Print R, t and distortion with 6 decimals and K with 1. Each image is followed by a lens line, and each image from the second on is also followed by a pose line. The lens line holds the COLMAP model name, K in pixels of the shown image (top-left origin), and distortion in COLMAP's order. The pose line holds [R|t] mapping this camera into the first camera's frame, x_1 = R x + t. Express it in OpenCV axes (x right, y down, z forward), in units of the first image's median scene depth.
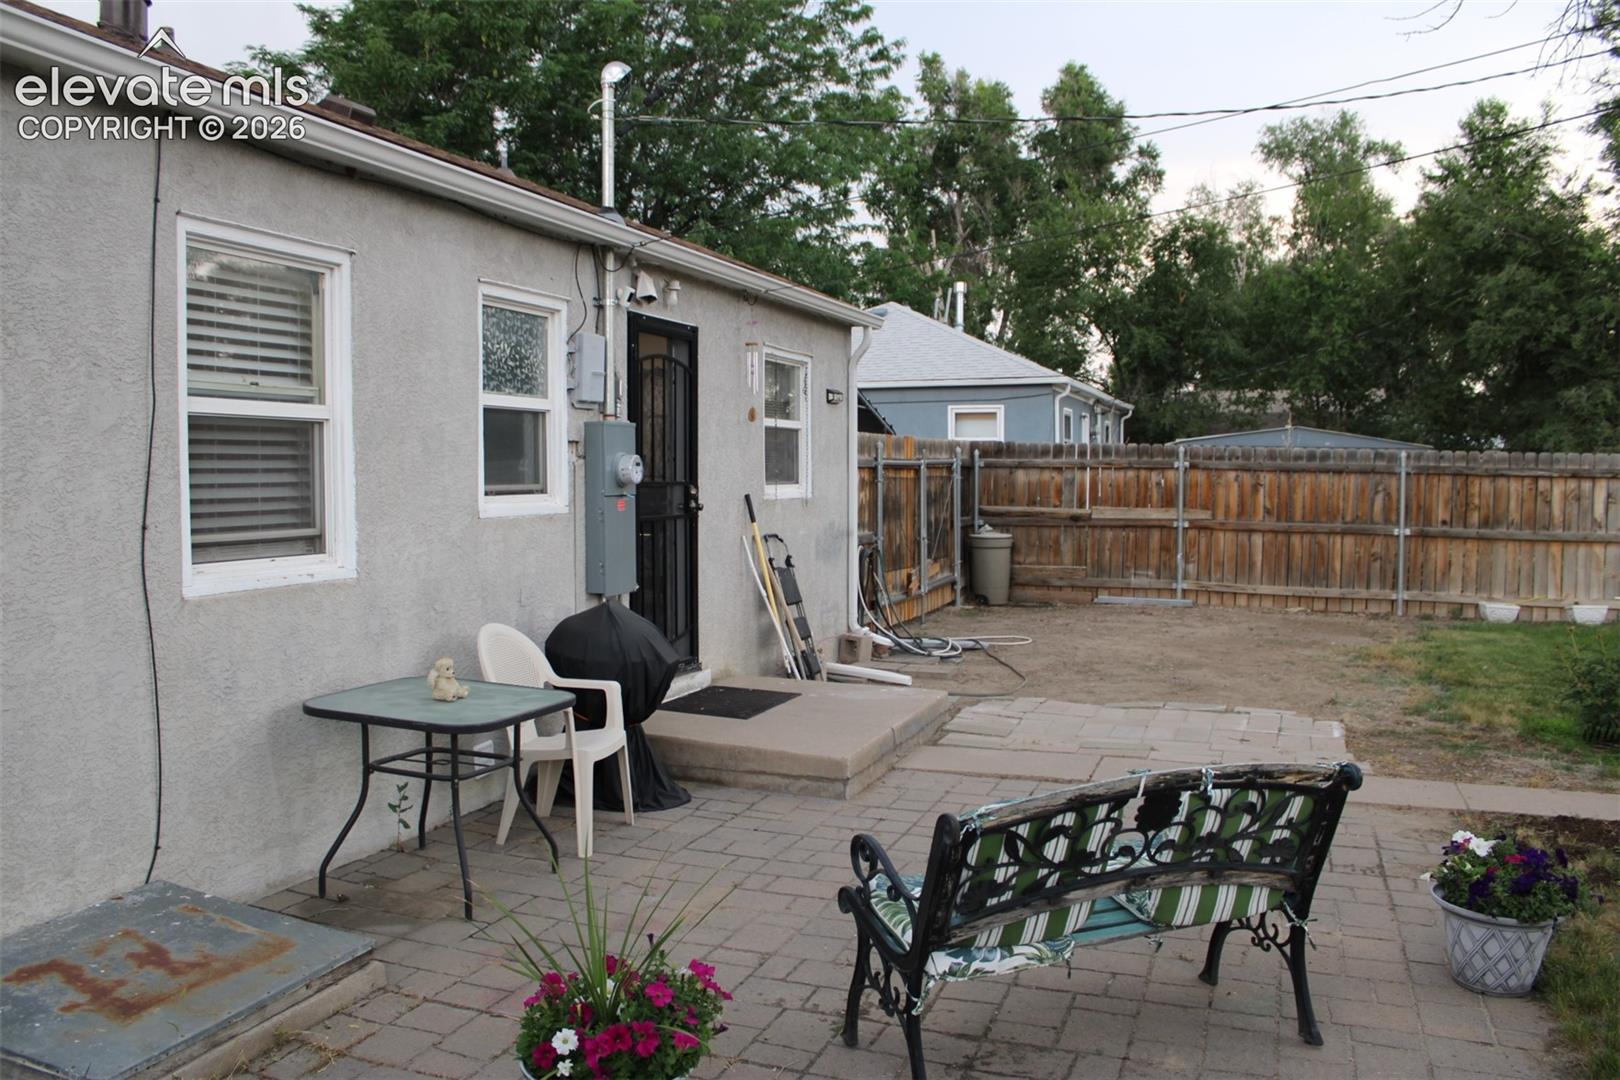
lens RADIAL K [[1348.8, 0, 810.0], [0, 1348.8, 540.0], [0, 0, 1]] dist [-0.170539, 0.156040]
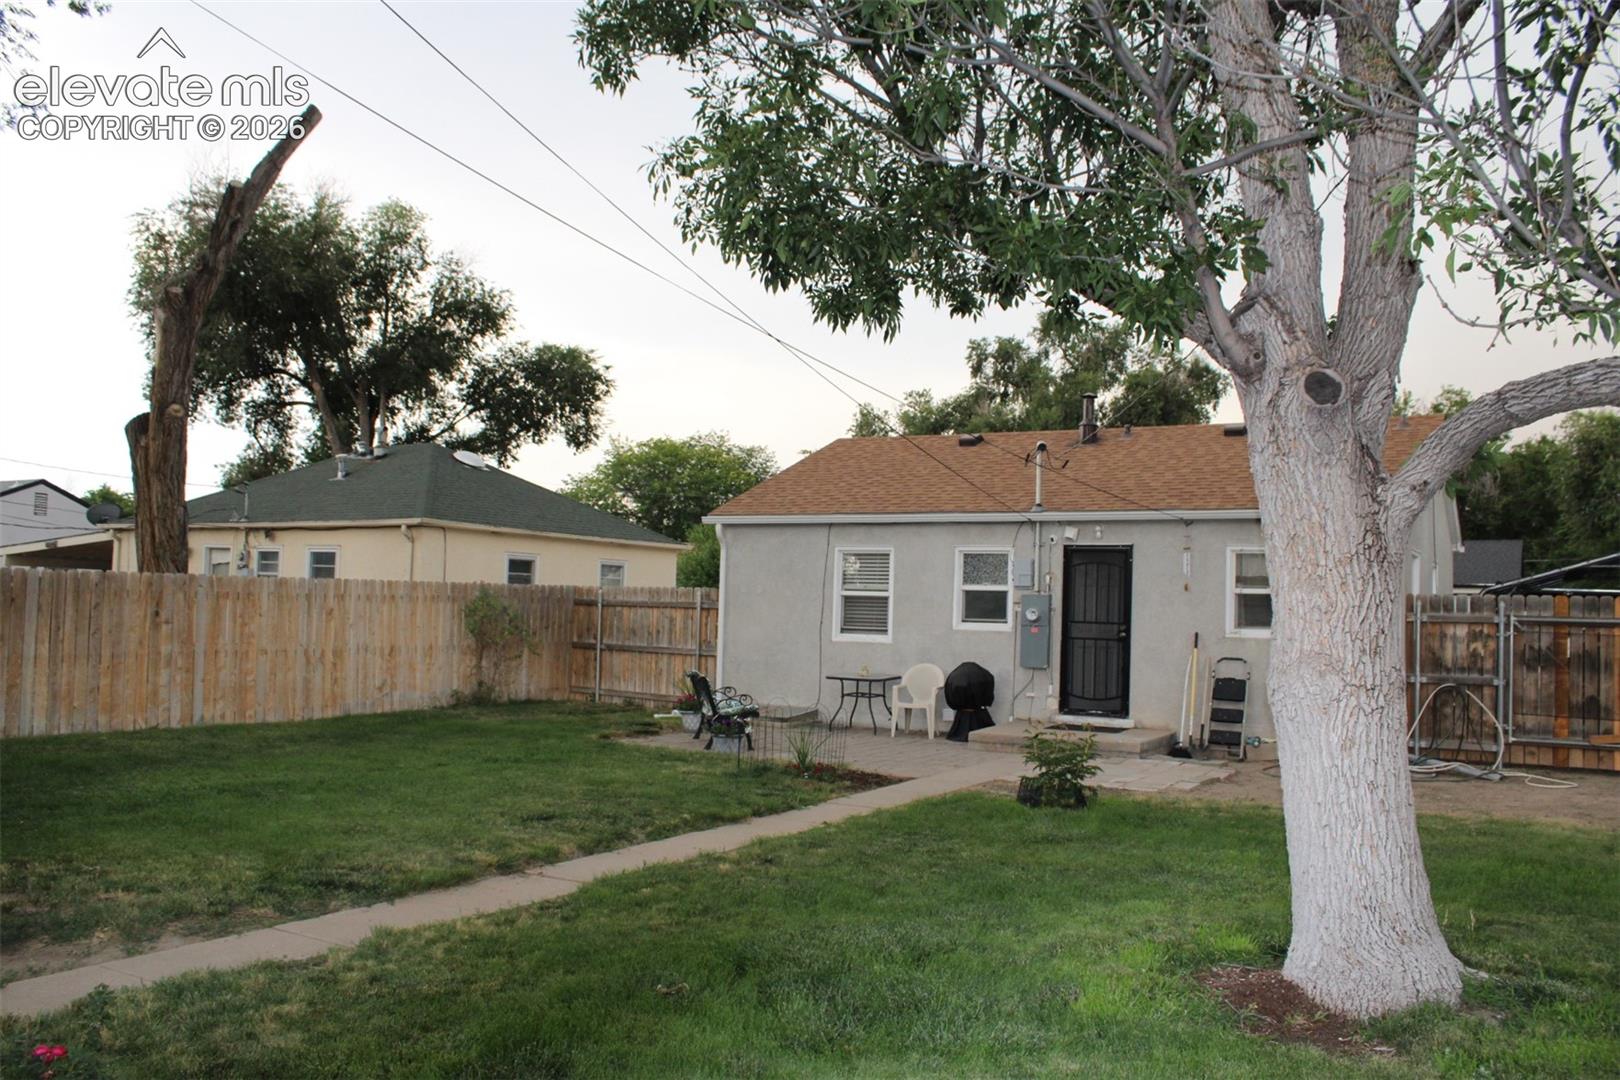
lens RADIAL K [[1348.8, 0, 810.0], [0, 1348.8, 540.0], [0, 0, 1]] dist [-0.170539, 0.156040]
pose [[-0.185141, -0.058811, -0.980951, 1.073074], [-0.080270, 0.995777, -0.044550, -0.021930], [0.979428, 0.070493, -0.189080, 0.500899]]
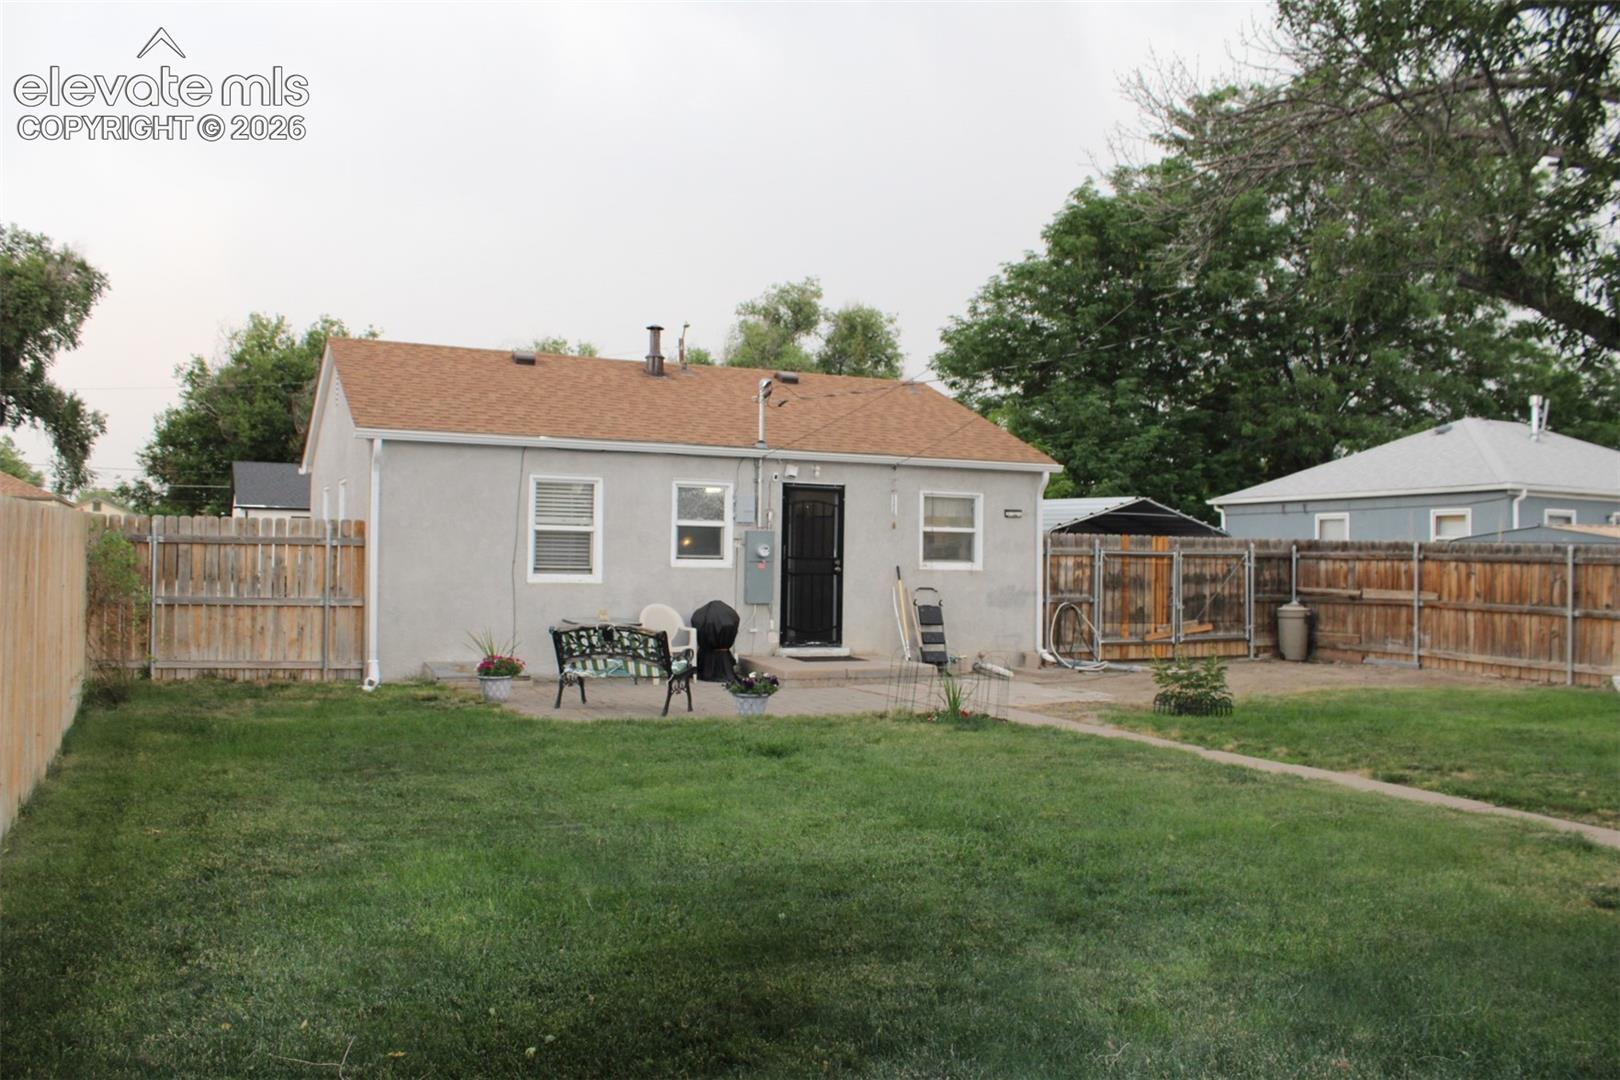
lens RADIAL K [[1348.8, 0, 810.0], [0, 1348.8, 540.0], [0, 0, 1]] dist [-0.170539, 0.156040]
pose [[0.712208, -0.000211, -0.701968, 0.759150], [-0.051644, 0.997274, -0.052697, 0.023872], [0.700066, 0.073783, 0.710256, -0.302080]]
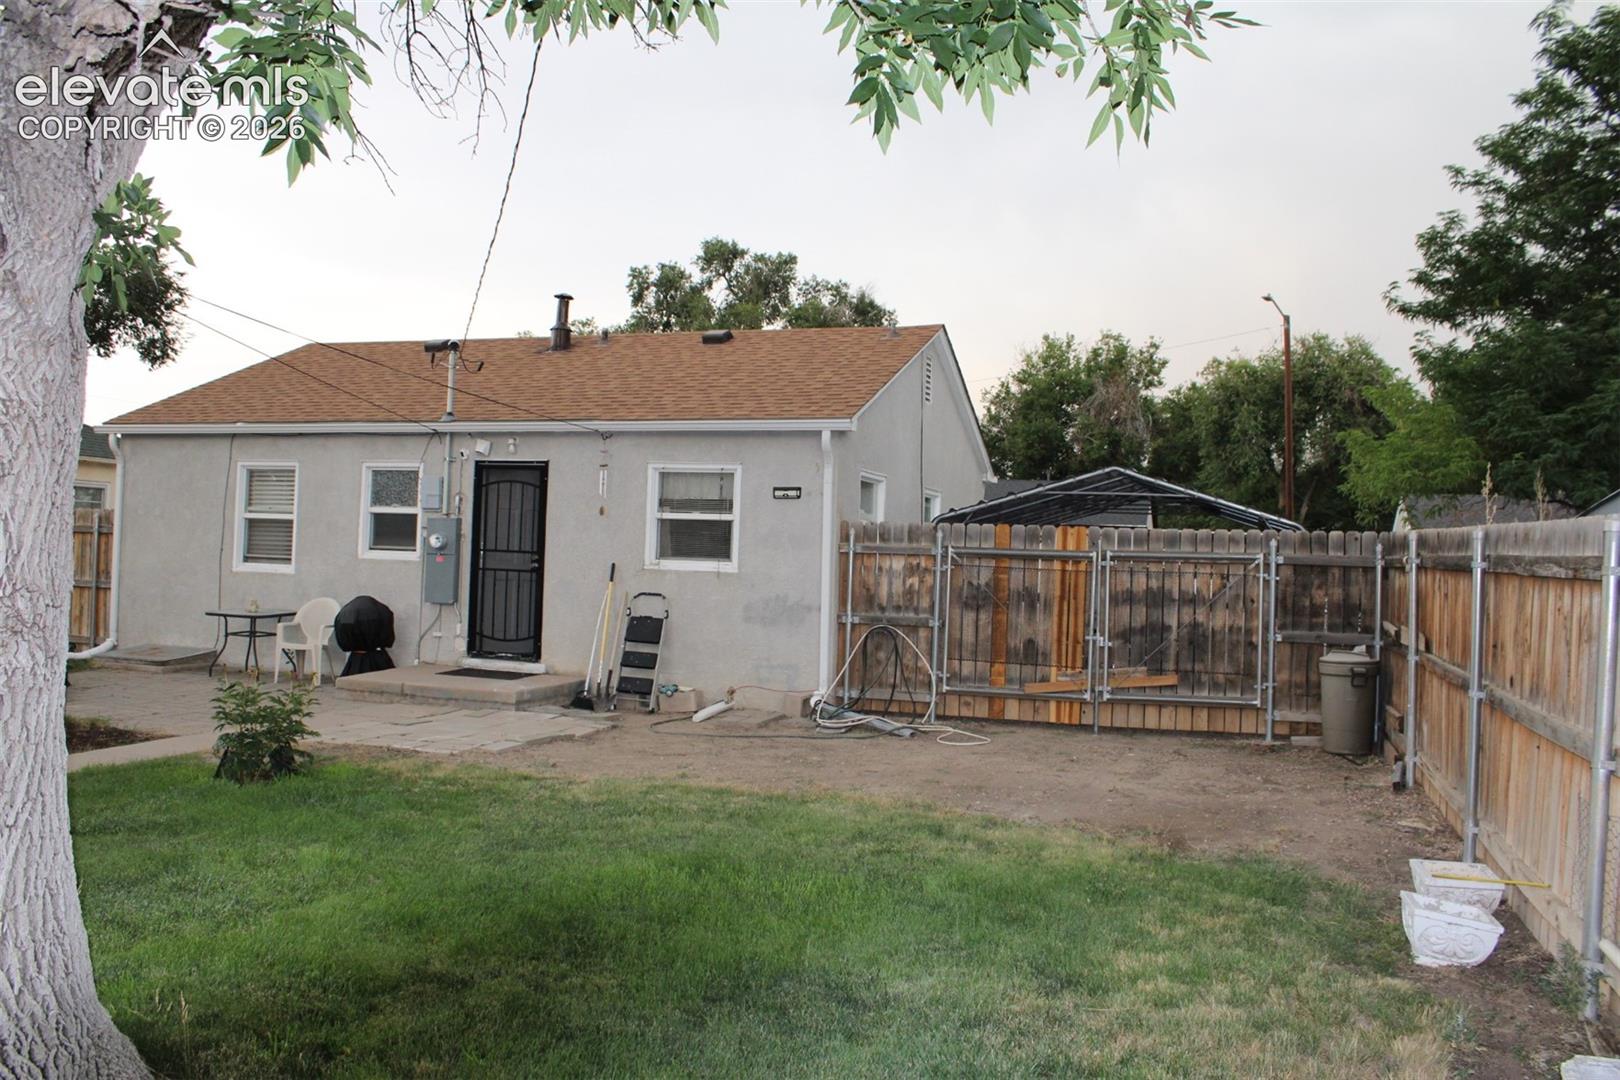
lens RADIAL K [[1348.8, 0, 810.0], [0, 1348.8, 540.0], [0, 0, 1]] dist [-0.170539, 0.156040]
pose [[0.022294, -0.014762, -0.999642, 0.895938], [-0.085807, 0.996173, -0.016625, -0.032639], [0.996062, 0.086147, 0.020942, 0.721117]]
